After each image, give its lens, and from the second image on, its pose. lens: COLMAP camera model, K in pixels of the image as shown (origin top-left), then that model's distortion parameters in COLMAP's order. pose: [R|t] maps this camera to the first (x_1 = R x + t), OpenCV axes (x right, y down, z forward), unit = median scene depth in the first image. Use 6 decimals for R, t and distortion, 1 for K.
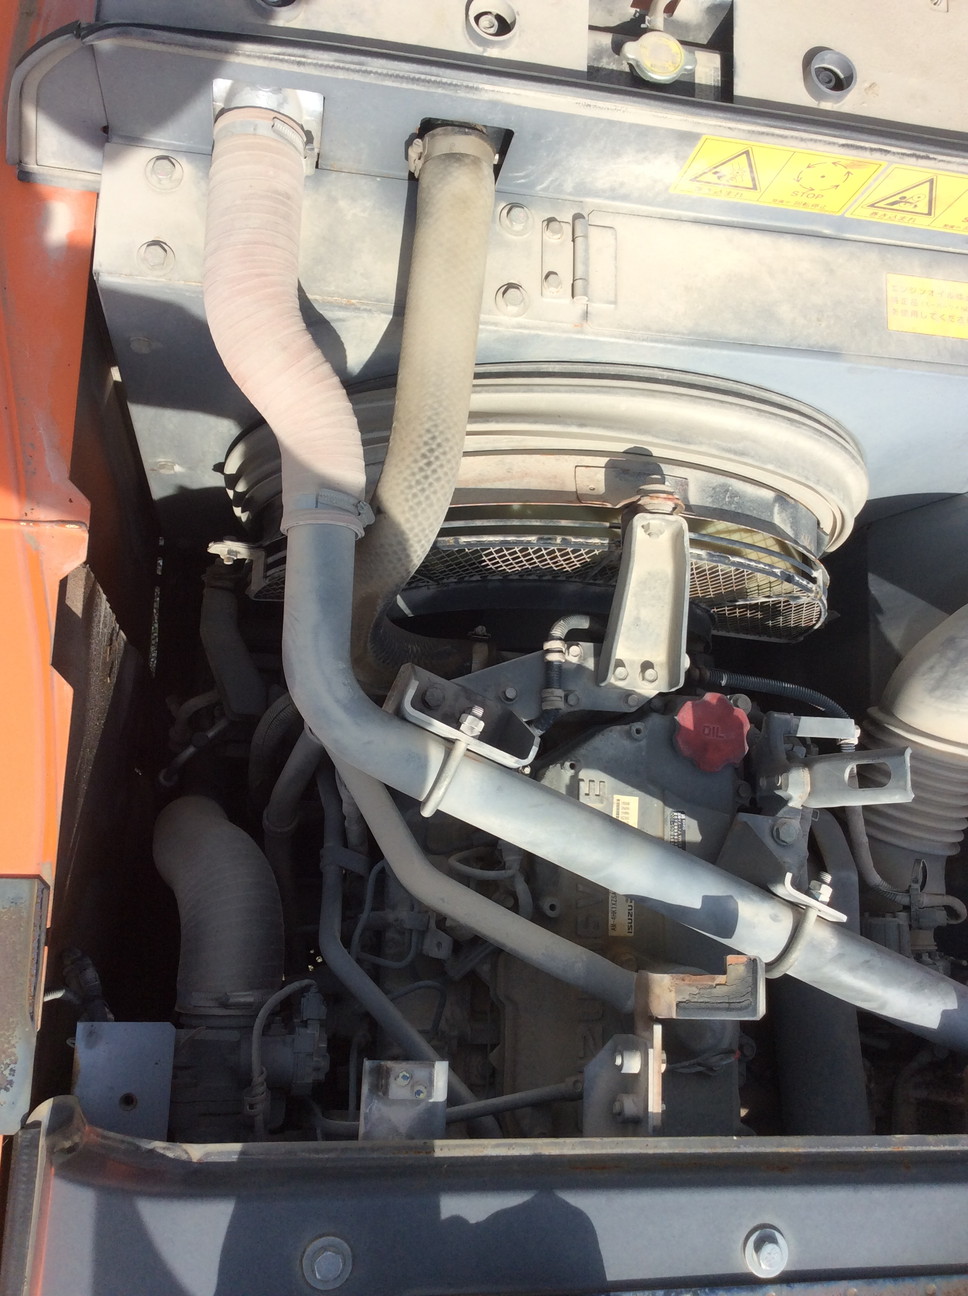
lens RADIAL K [[1173.0, 0, 484.7], [0, 1173.0, 660.0], [0, 0, 1]] dist [0.092269, -0.144578]
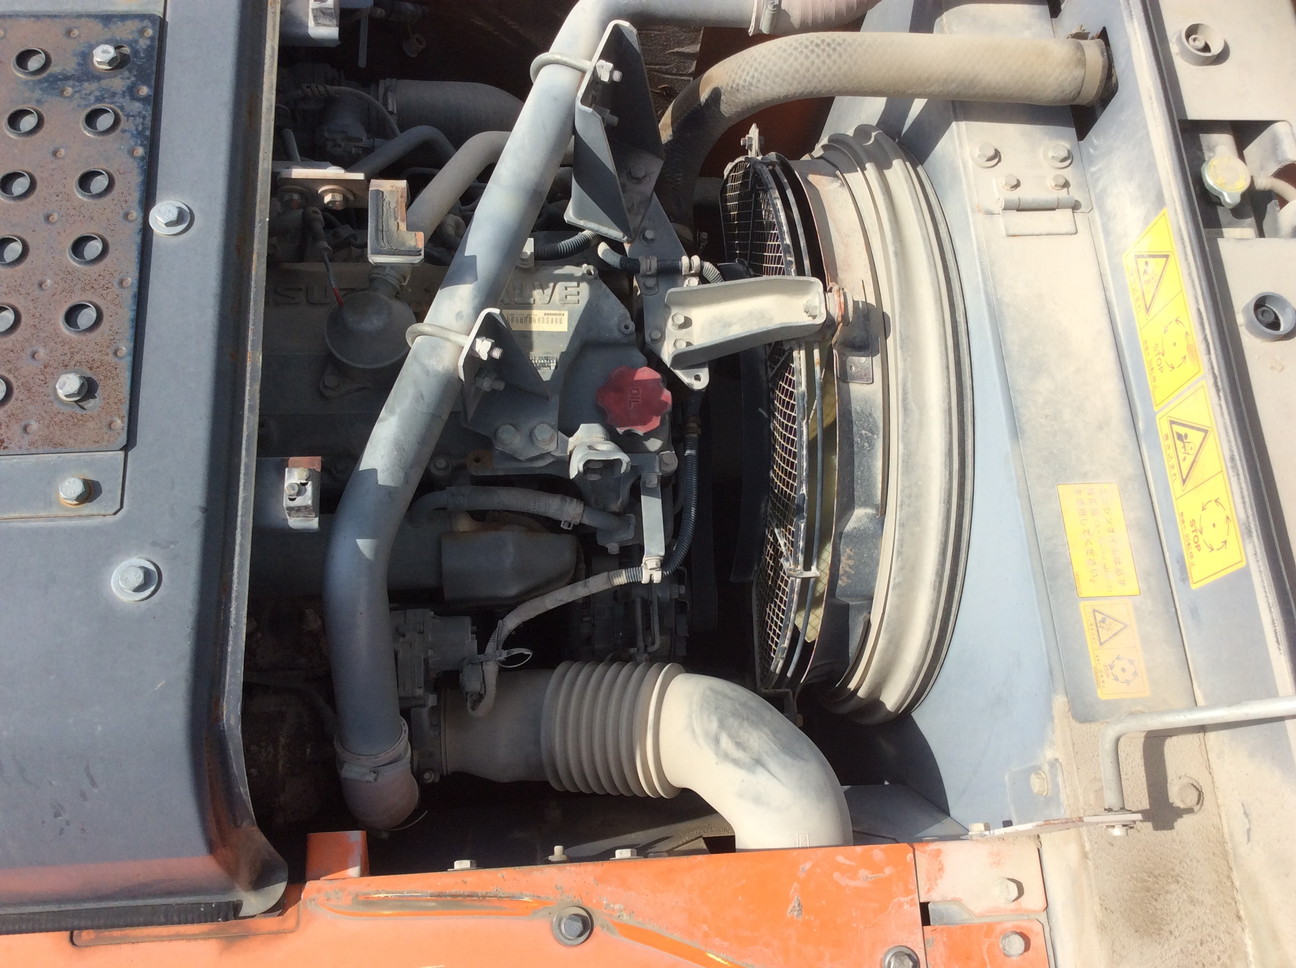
lens RADIAL K [[1173.0, 0, 655.0], [0, 1173.0, 471.5], [0, 0, 1]] dist [0.092269, -0.144578]
pose [[0.104294, 0.857905, -0.503111, 0.882476], [-0.990294, 0.136311, 0.027151, 0.025678], [0.091872, 0.495396, 0.863795, 0.133498]]
